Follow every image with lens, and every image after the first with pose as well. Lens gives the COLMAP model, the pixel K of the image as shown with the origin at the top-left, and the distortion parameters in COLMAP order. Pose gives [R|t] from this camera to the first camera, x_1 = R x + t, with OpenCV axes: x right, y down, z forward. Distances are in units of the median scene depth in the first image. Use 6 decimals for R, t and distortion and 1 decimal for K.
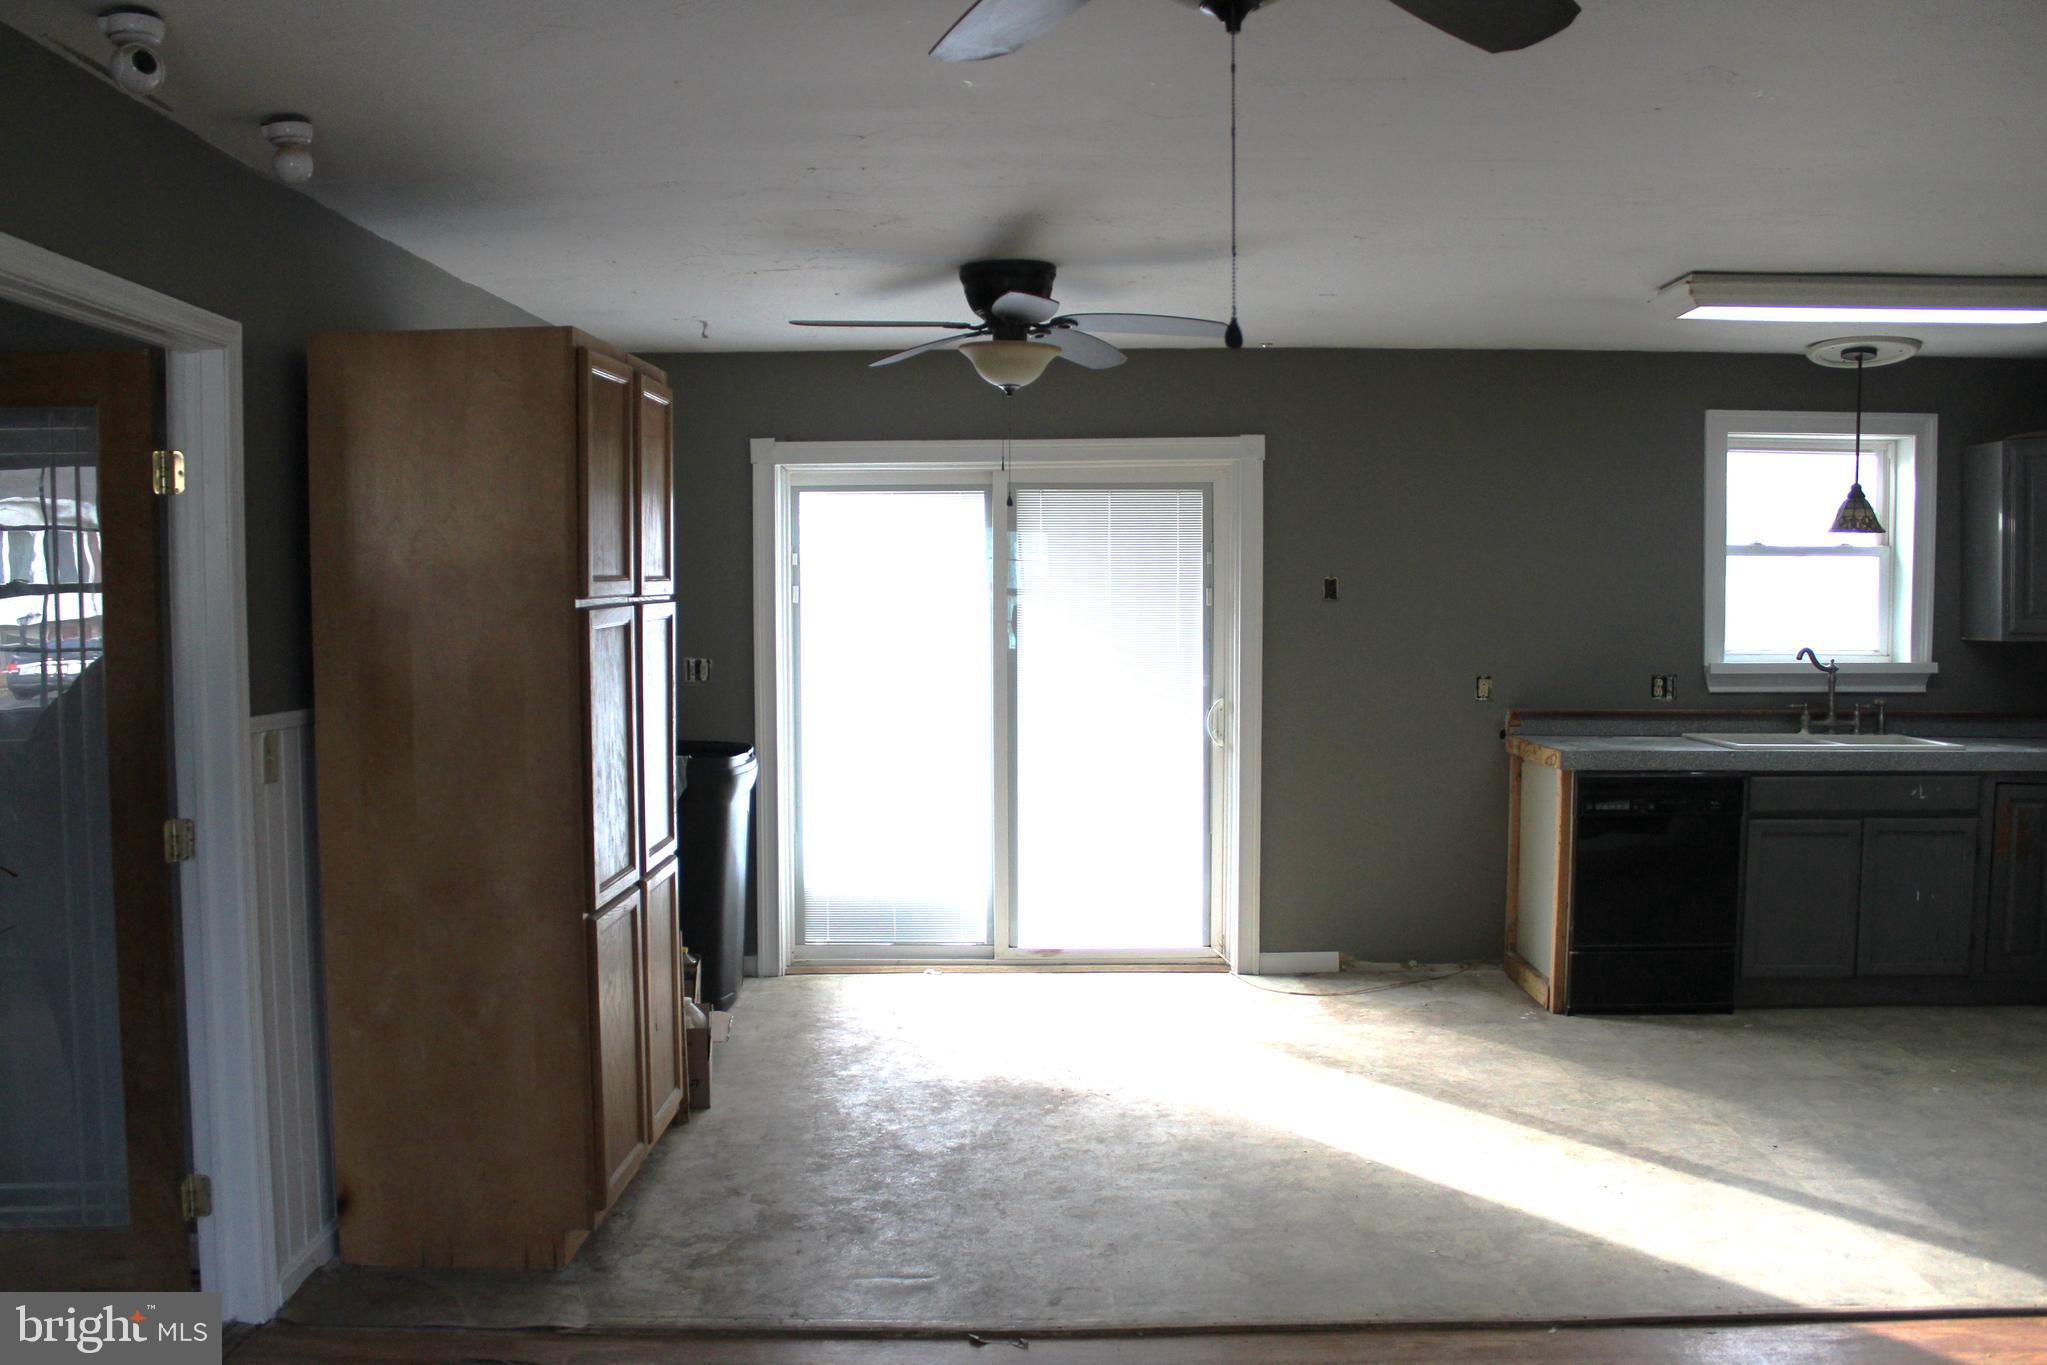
lens RADIAL K [[1731.8, 0, 1023.5], [0, 1731.8, 682.5], [0, 0, 1]] dist [-0.155543, 0.137885]
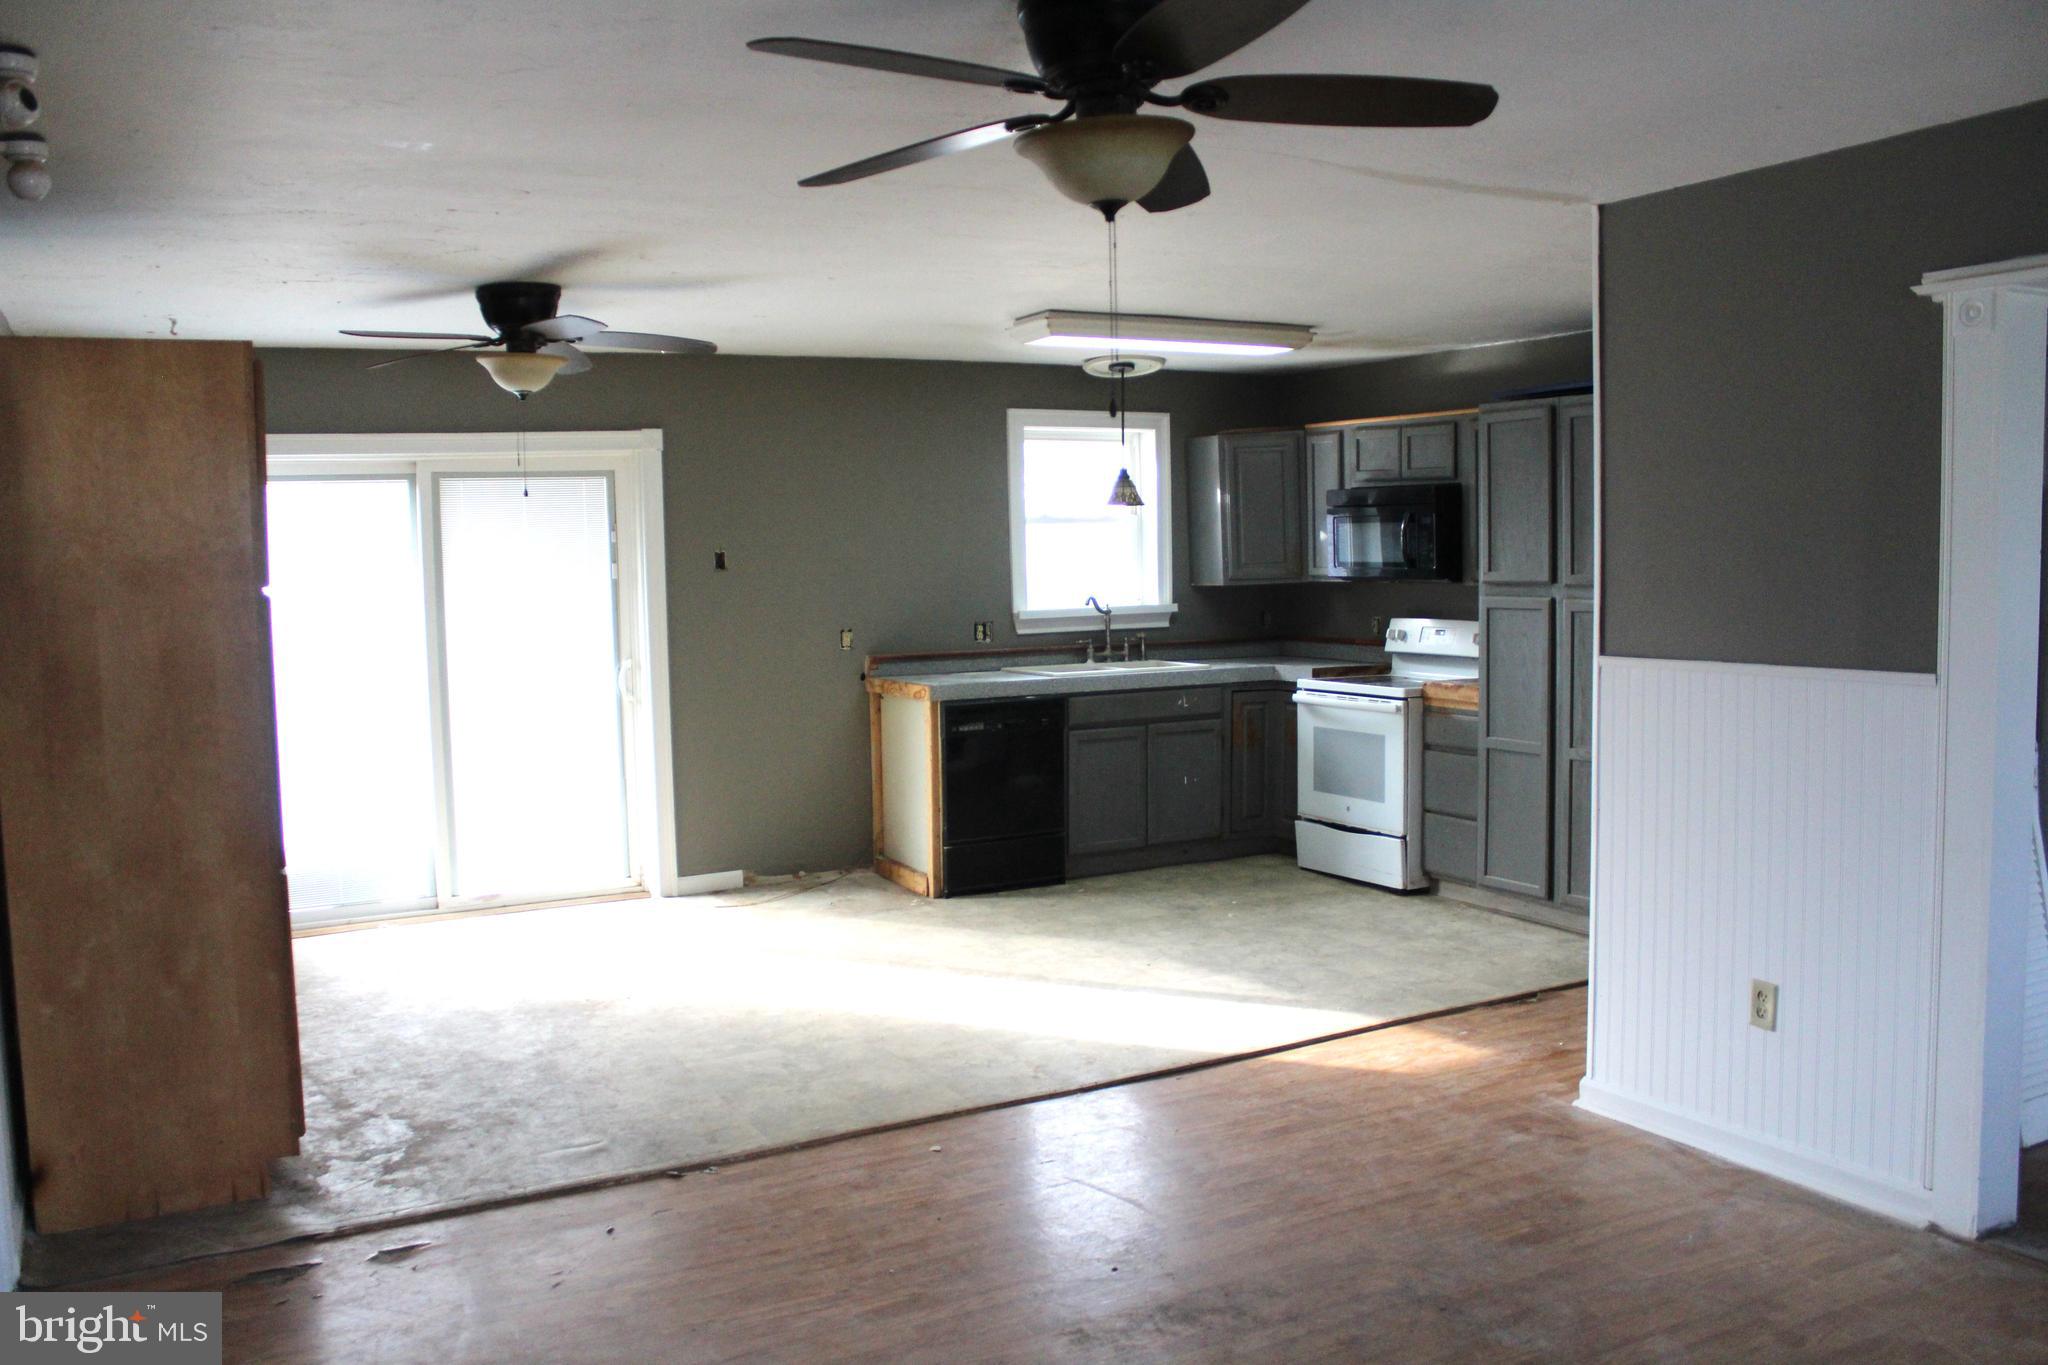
lens RADIAL K [[1679.7, 0, 1008.9], [0, 1679.7, 682.0], [0, 0, 1]] dist [-0.166723, 0.147498]
pose [[0.879469, -0.057054, 0.472524, -0.201922], [0.047600, 0.998355, 0.031952, 0.001049], [-0.473570, -0.005608, 0.880738, -0.095938]]
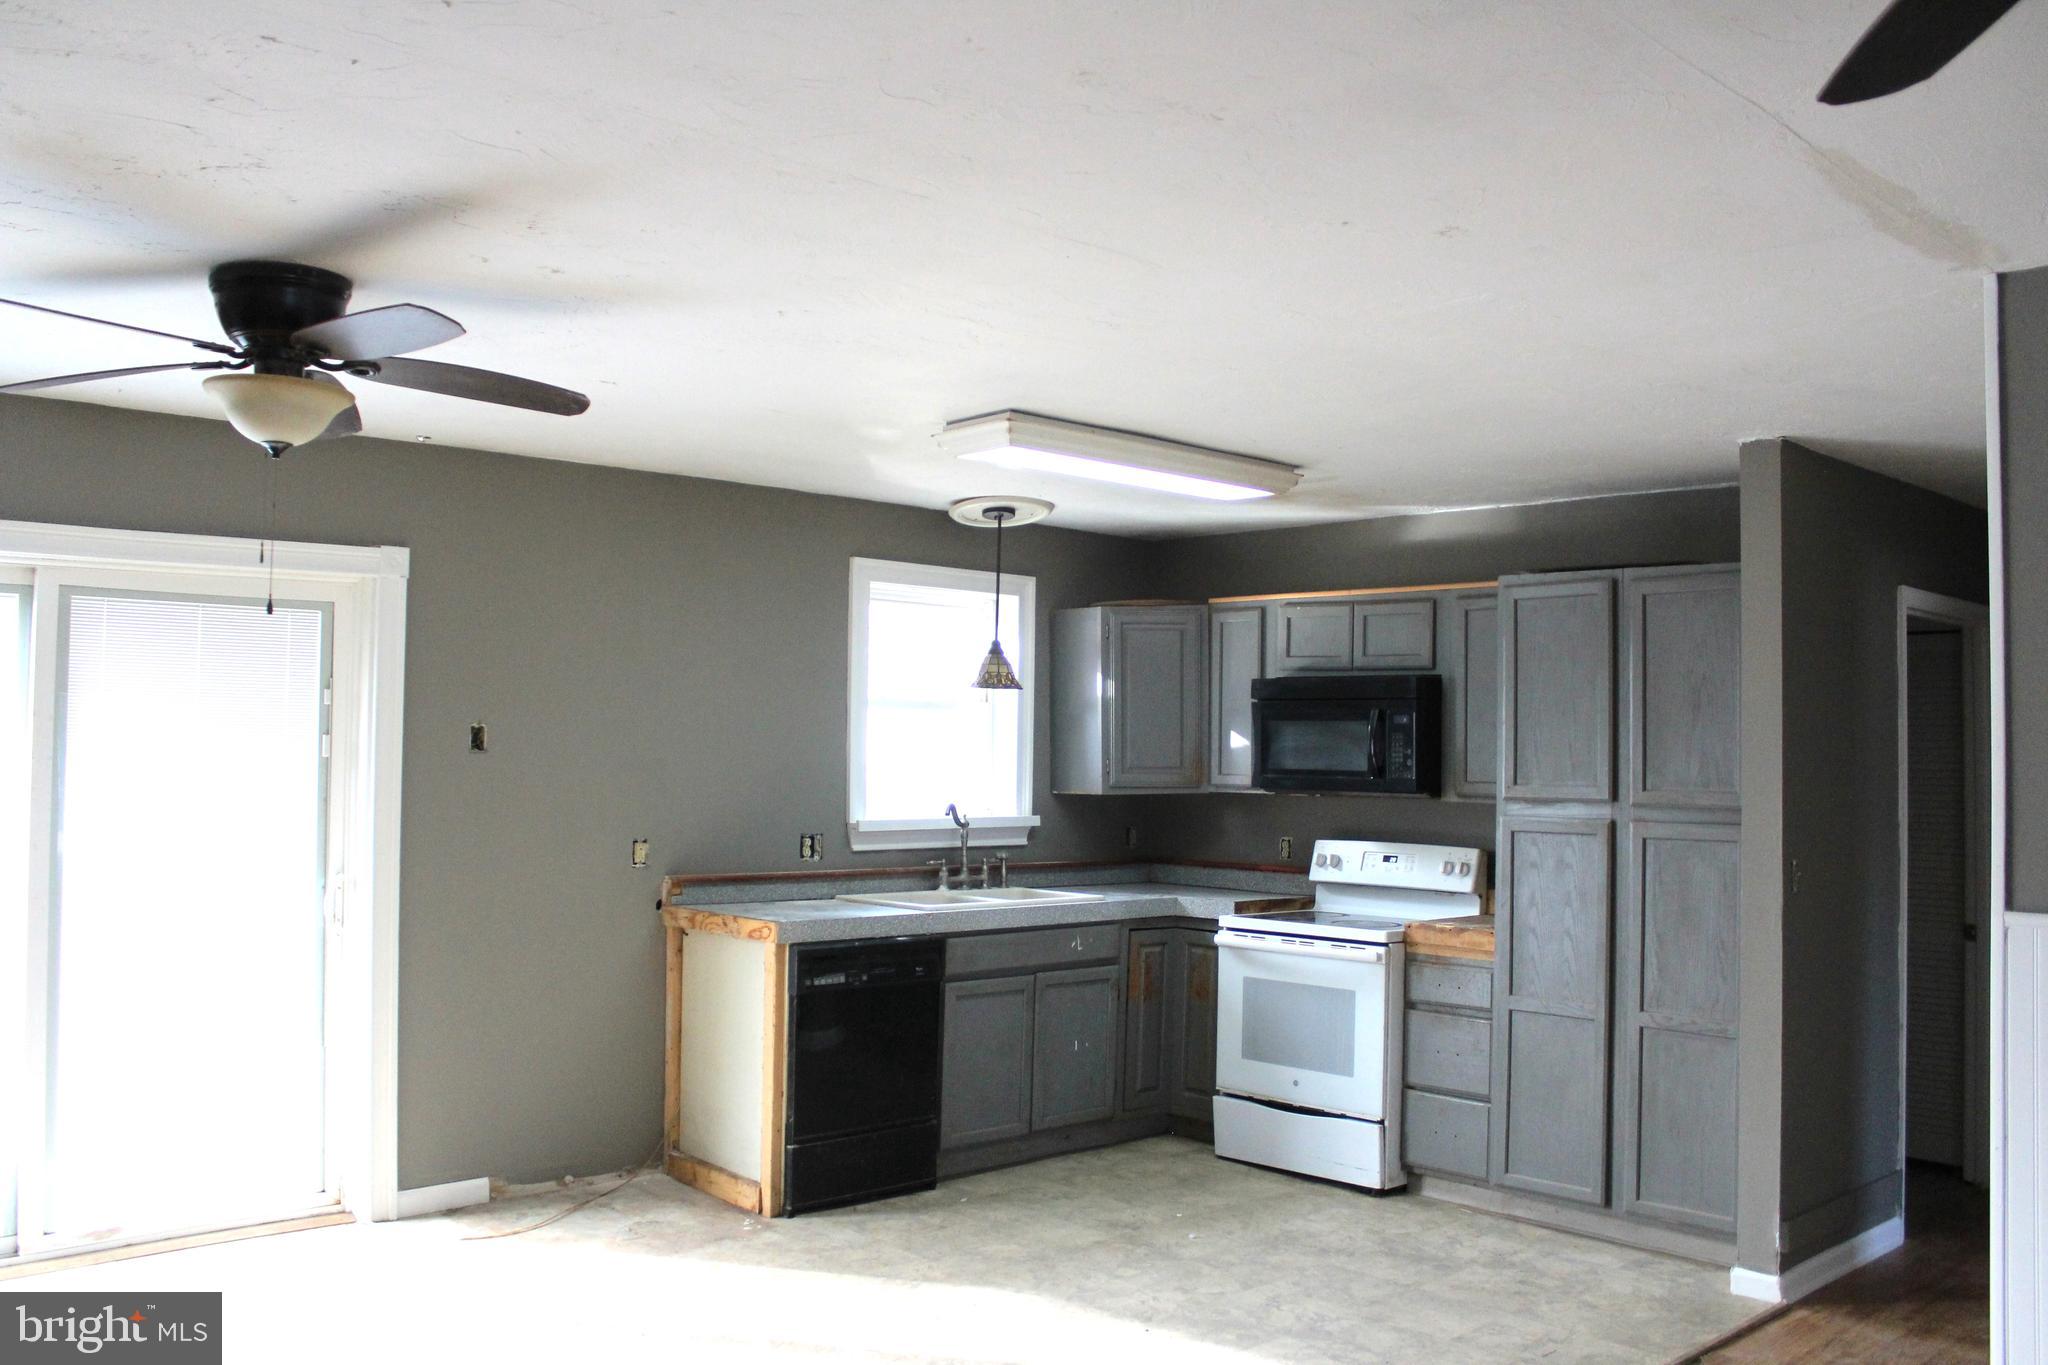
lens RADIAL K [[1691.4, 0, 1007.3], [0, 1691.4, 680.9], [0, 0, 1]] dist [-0.164582, 0.140358]
pose [[0.737622, 0.037438, 0.674176, -0.187561], [0.023148, 0.996473, -0.080662, -0.011757], [-0.674817, 0.075104, 0.734153, 0.251780]]
